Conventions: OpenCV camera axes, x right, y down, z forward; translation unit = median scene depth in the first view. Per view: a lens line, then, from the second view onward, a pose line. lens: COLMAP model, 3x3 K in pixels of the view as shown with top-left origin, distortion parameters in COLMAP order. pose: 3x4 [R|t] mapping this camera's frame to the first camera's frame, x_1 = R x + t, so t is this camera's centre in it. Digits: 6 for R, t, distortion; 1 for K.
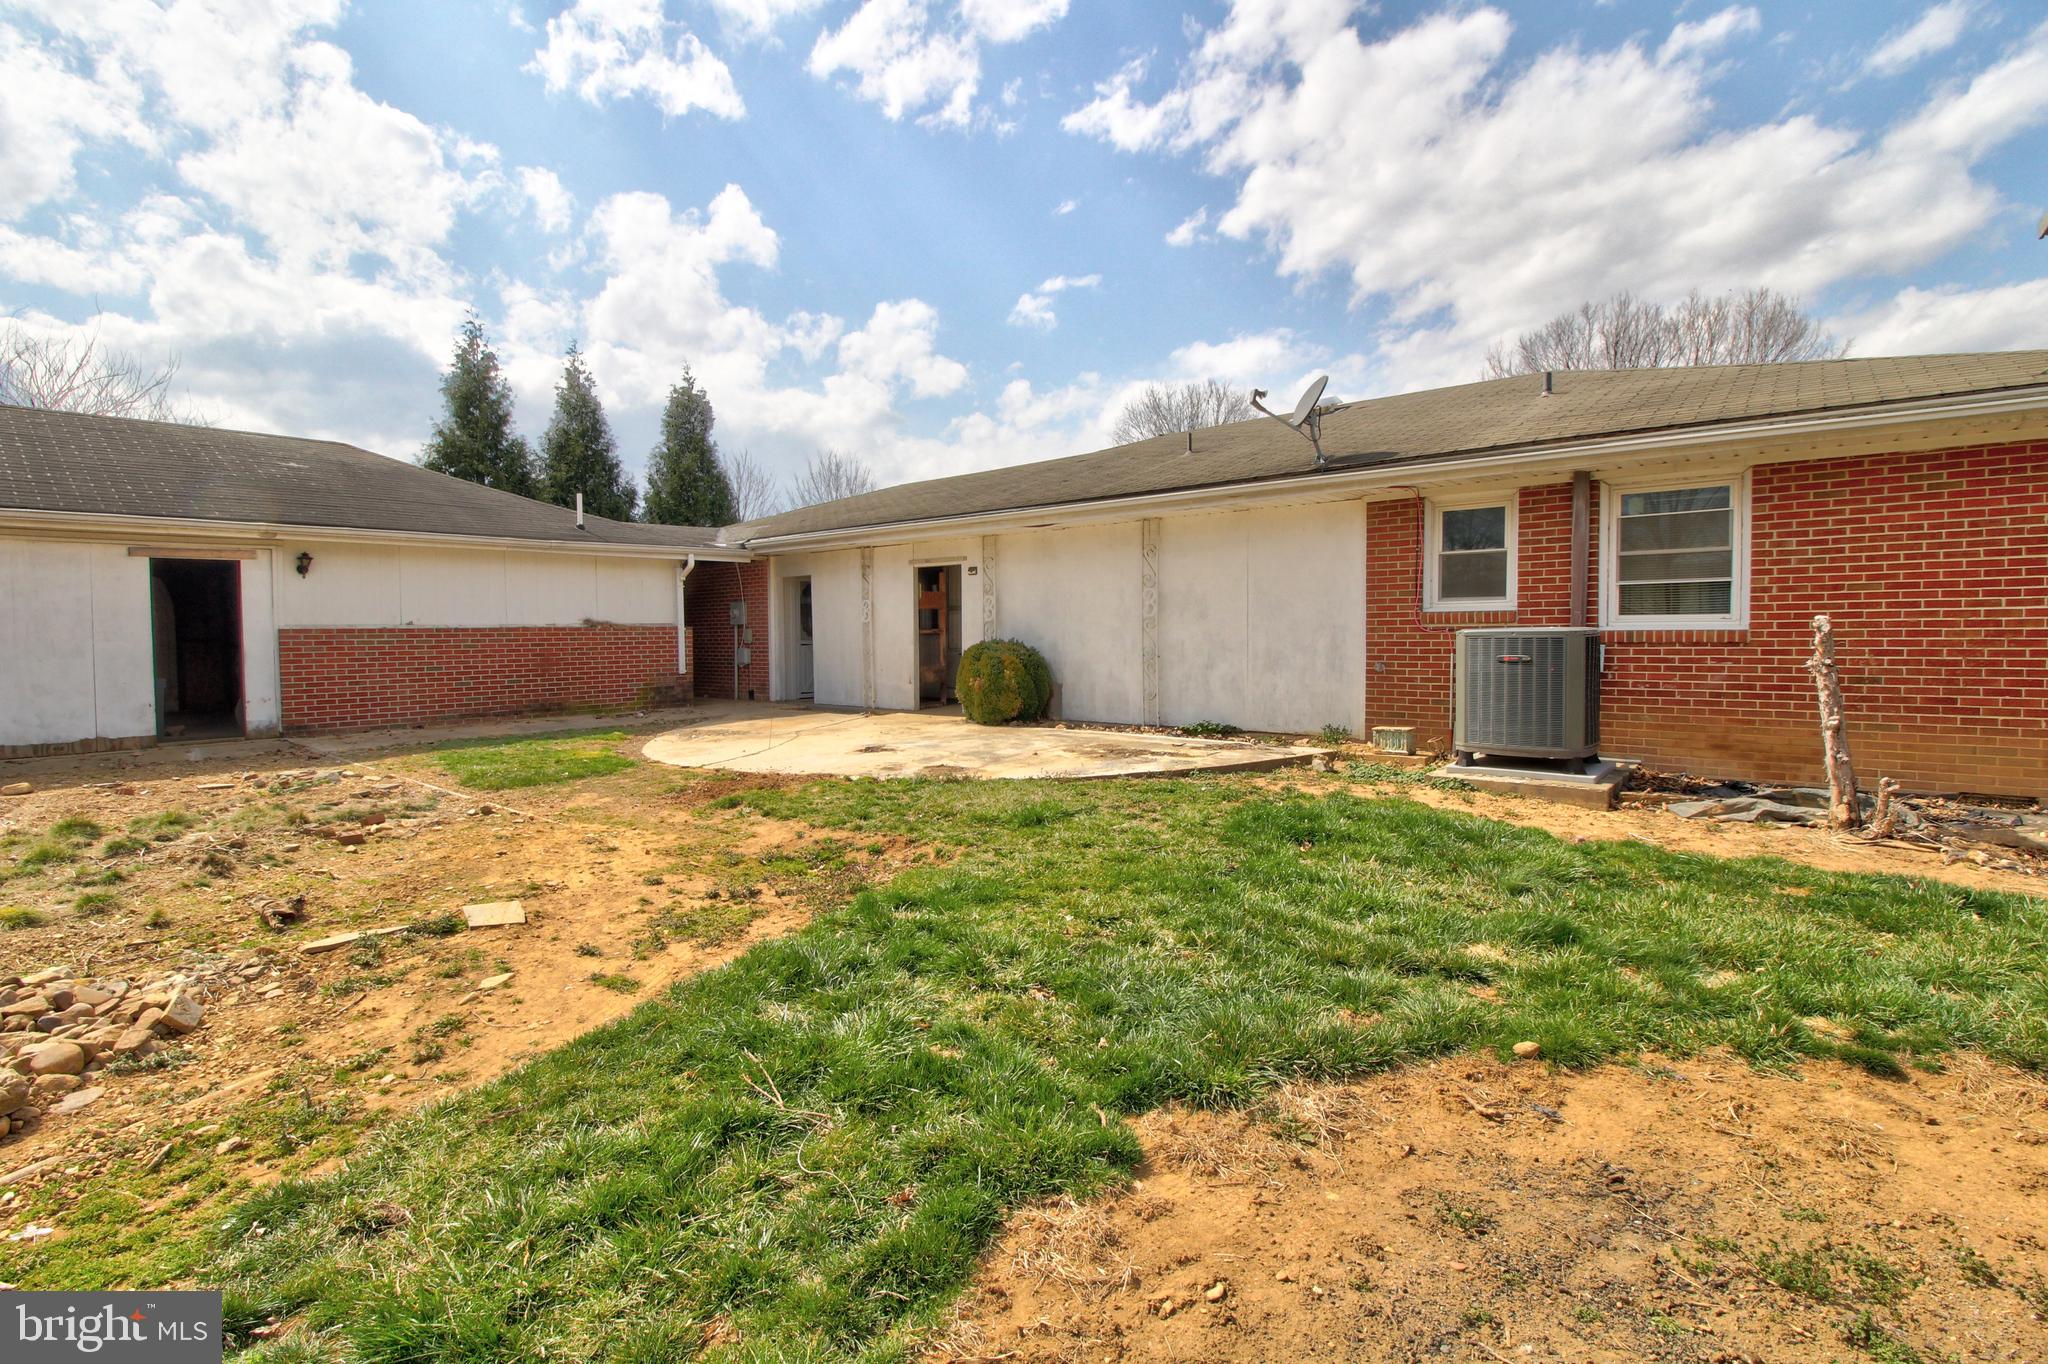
lens RADIAL K [[950.1, 0, 1019.7], [0, 950.1, 662.2], [0, 0, 1]] dist [0.000669, -0.005750]
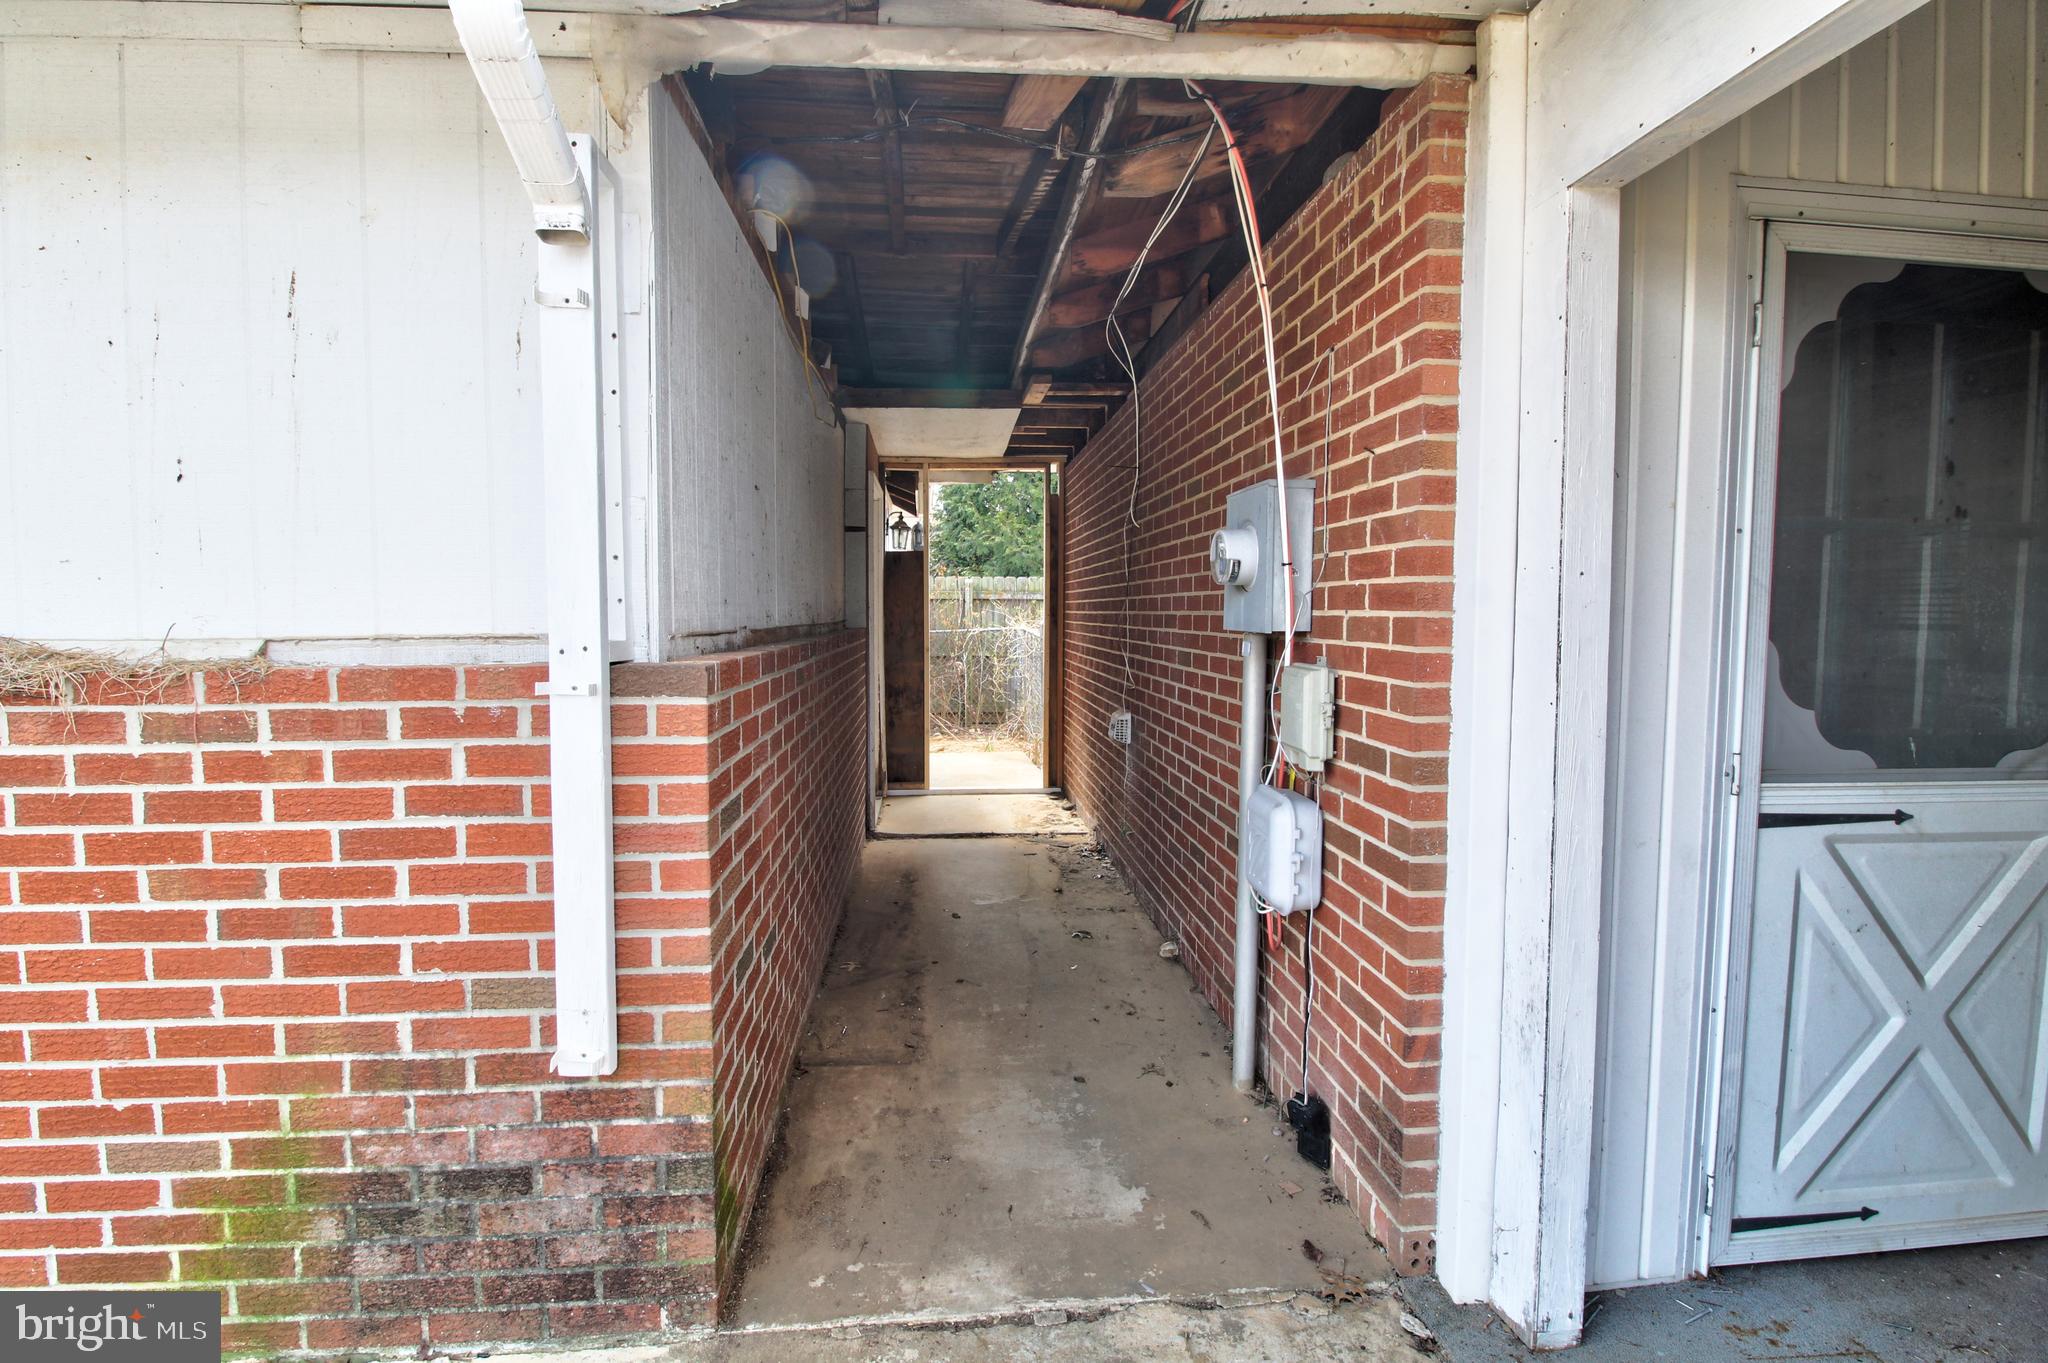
lens RADIAL K [[950.1, 0, 1019.7], [0, 950.1, 661.7], [0, 0, 1]] dist [0.000669, -0.005750]
pose [[0.703595, 0.051145, -0.708759, -0.318653], [-0.029063, 0.998643, 0.043212, -0.059297], [0.710007, -0.009805, 0.704126, 1.272784]]
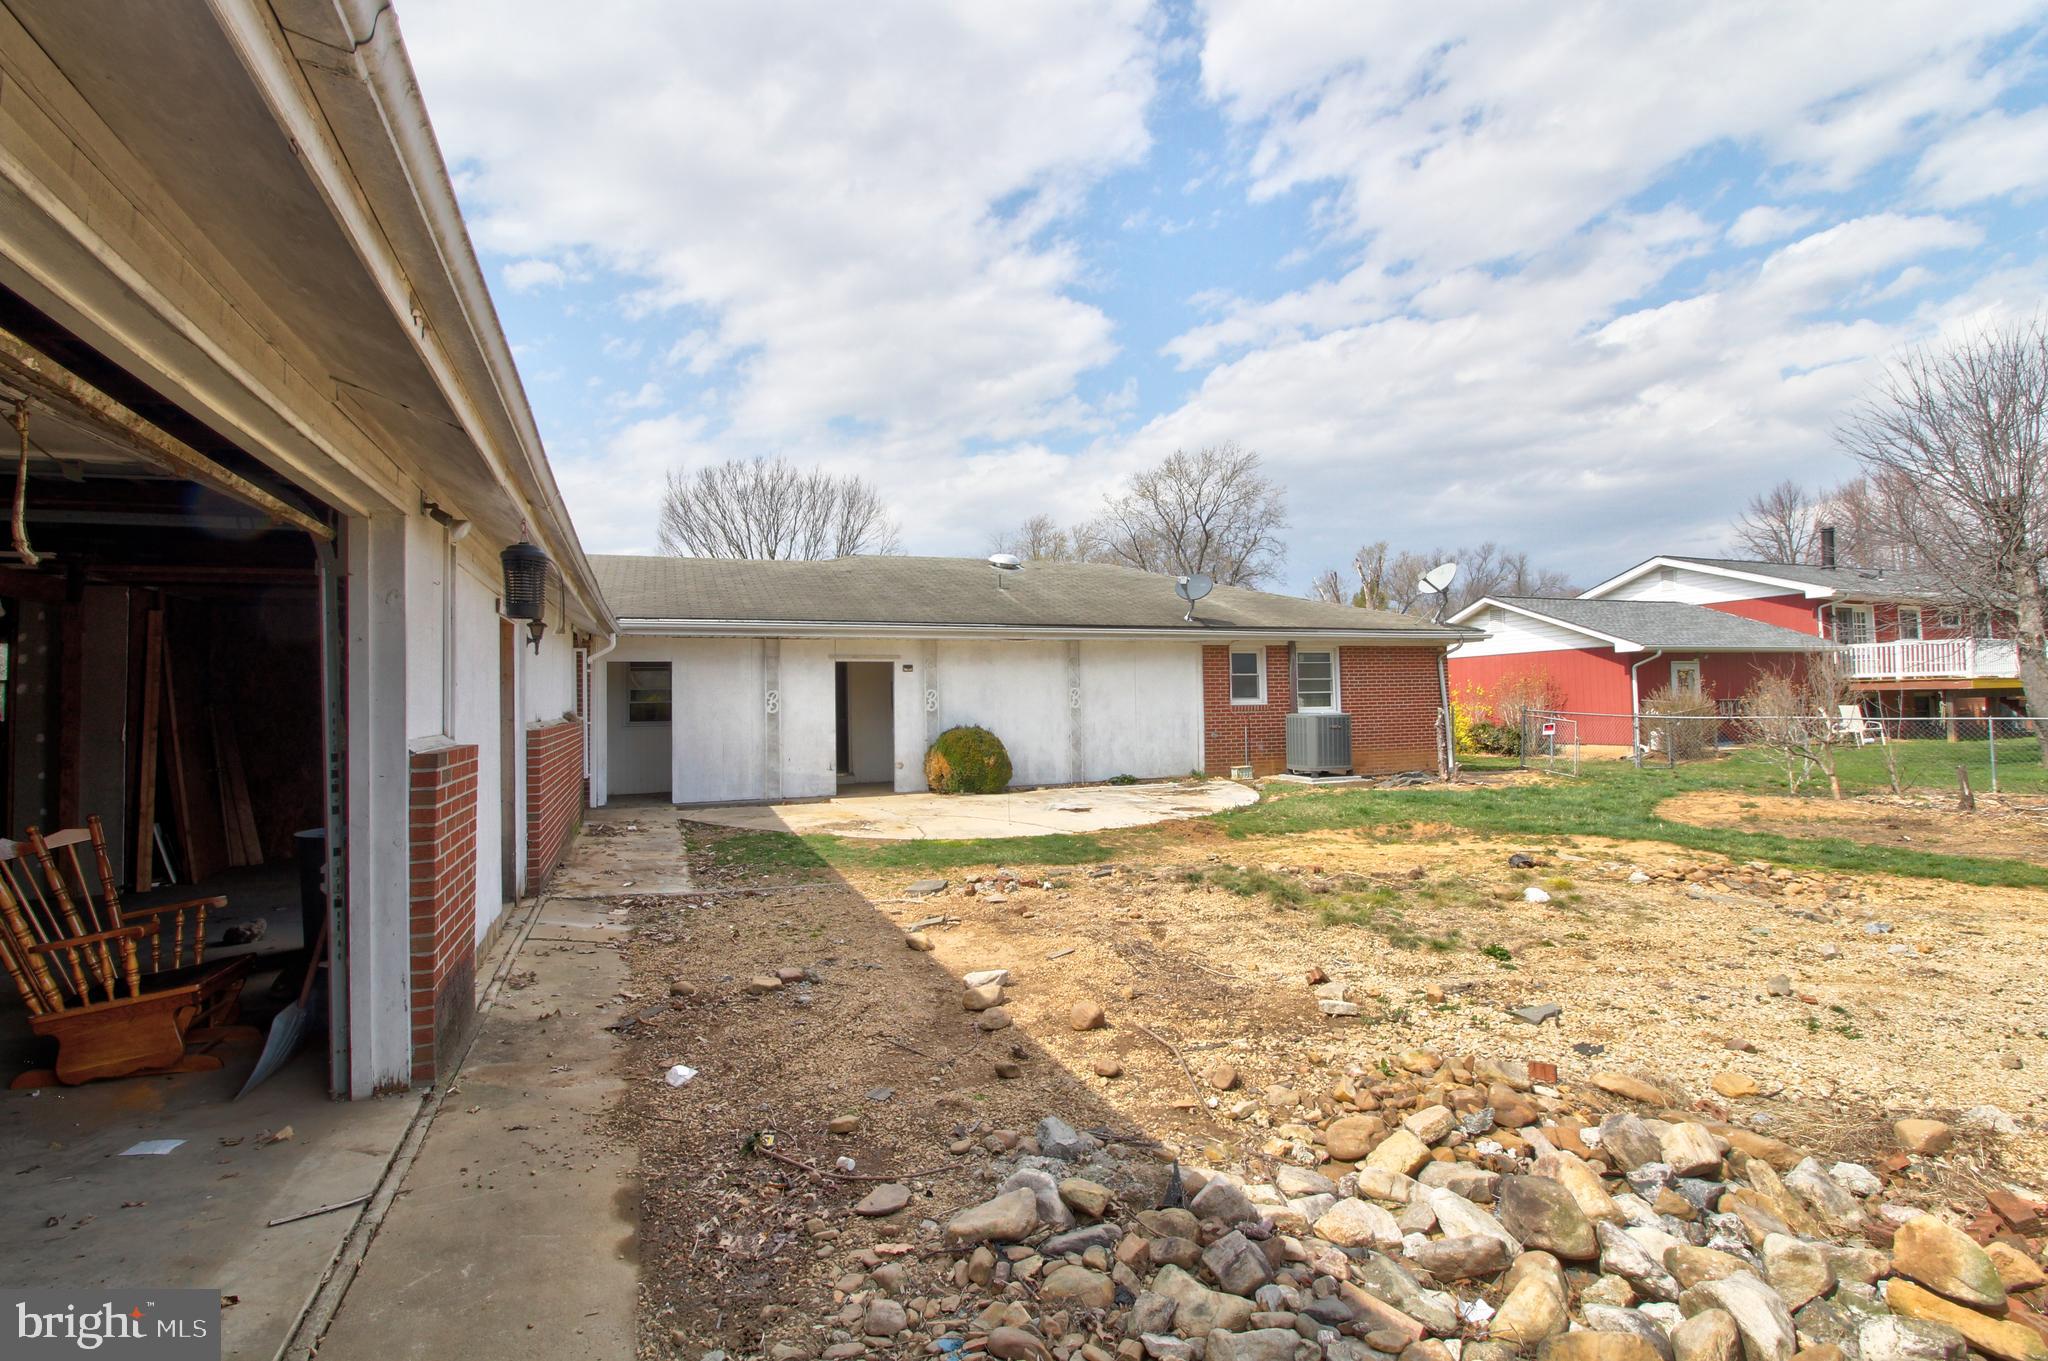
lens RADIAL K [[950.1, 0, 1019.7], [0, 950.1, 660.7], [0, 0, 1]] dist [0.000669, -0.005750]
pose [[0.475953, 0.046761, 0.878226, -1.186314], [0.041911, 0.996245, -0.075759, -0.013201], [-0.878471, 0.072866, 0.472206, 0.389353]]
